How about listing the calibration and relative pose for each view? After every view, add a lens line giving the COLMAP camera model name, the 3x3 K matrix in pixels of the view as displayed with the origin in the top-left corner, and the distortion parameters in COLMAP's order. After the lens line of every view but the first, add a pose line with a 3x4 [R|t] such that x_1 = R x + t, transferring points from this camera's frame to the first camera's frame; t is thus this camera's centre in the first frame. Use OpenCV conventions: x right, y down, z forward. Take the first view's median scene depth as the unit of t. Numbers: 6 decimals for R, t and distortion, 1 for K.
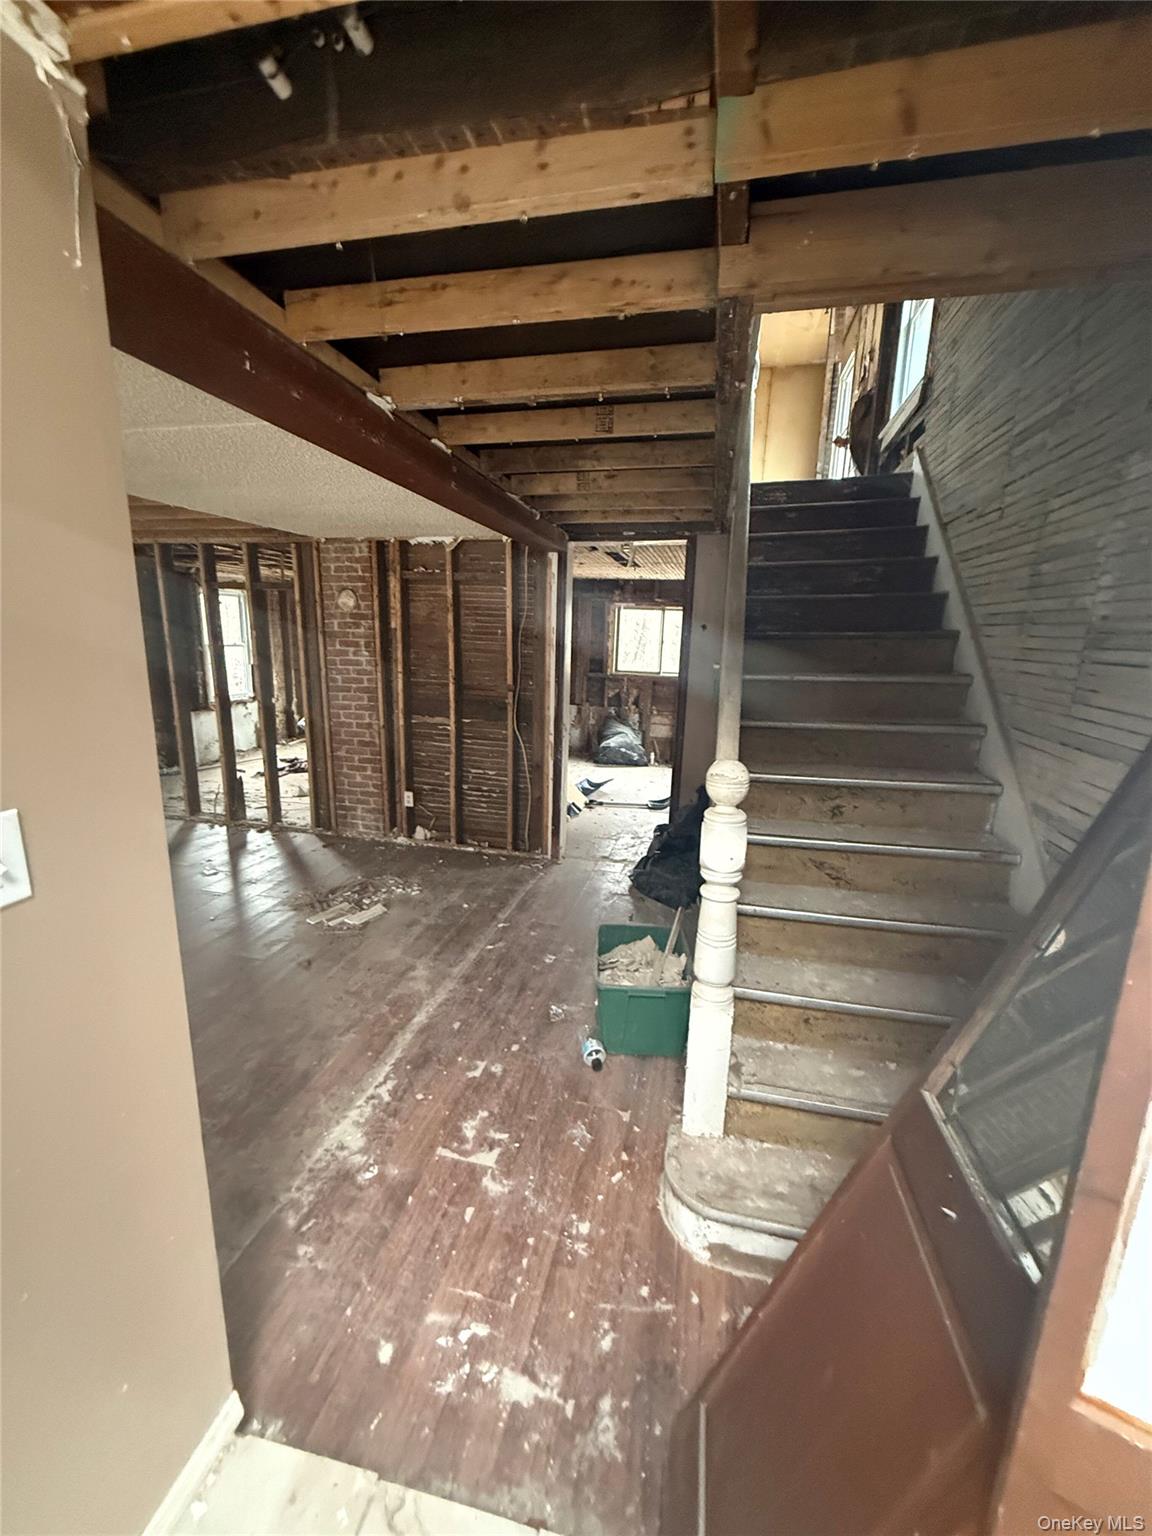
lens RADIAL K [[615.4, 0, 575.7], [0, 615.4, 765.4], [0, 0, 1]] dist [0.002484, -0.000134]
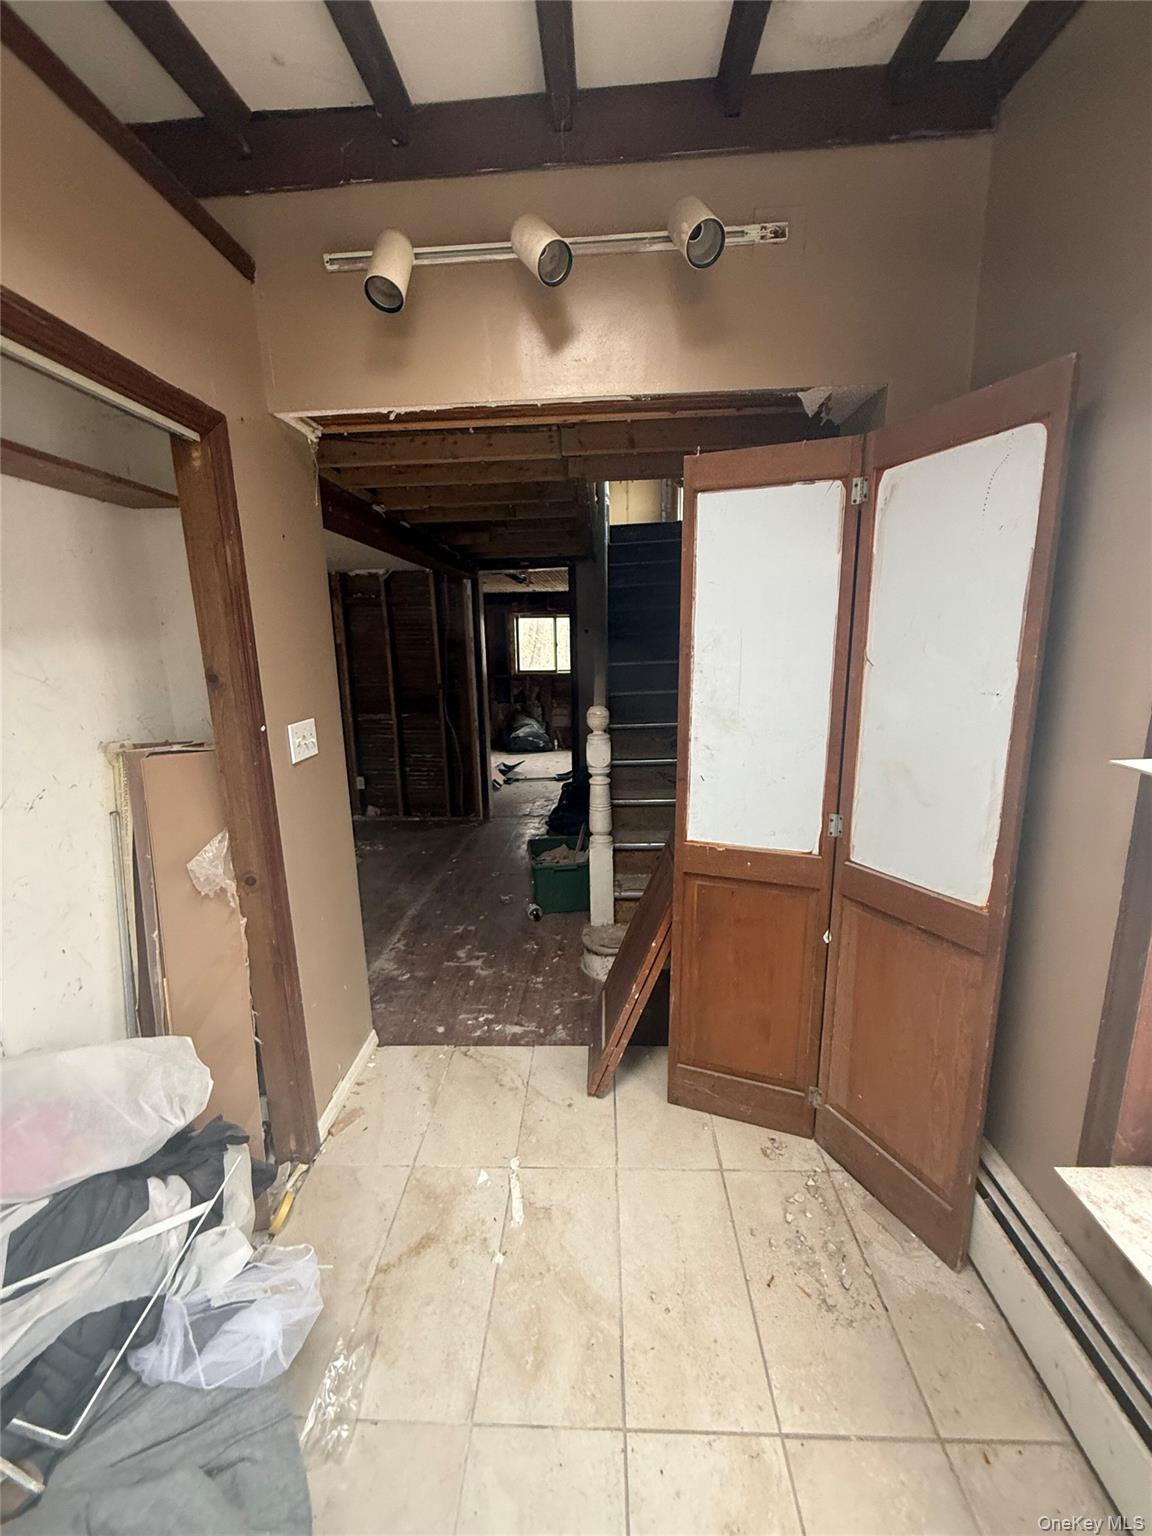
lens RADIAL K [[615.4, 0, 574.9], [0, 615.4, 765.2], [0, 0, 1]] dist [0.002484, -0.000134]
pose [[0.984851, -0.080565, 0.153551, -0.042783], [0.081815, 0.996646, -0.001827, 0.062996], [-0.152889, 0.014362, 0.988139, -0.300018]]
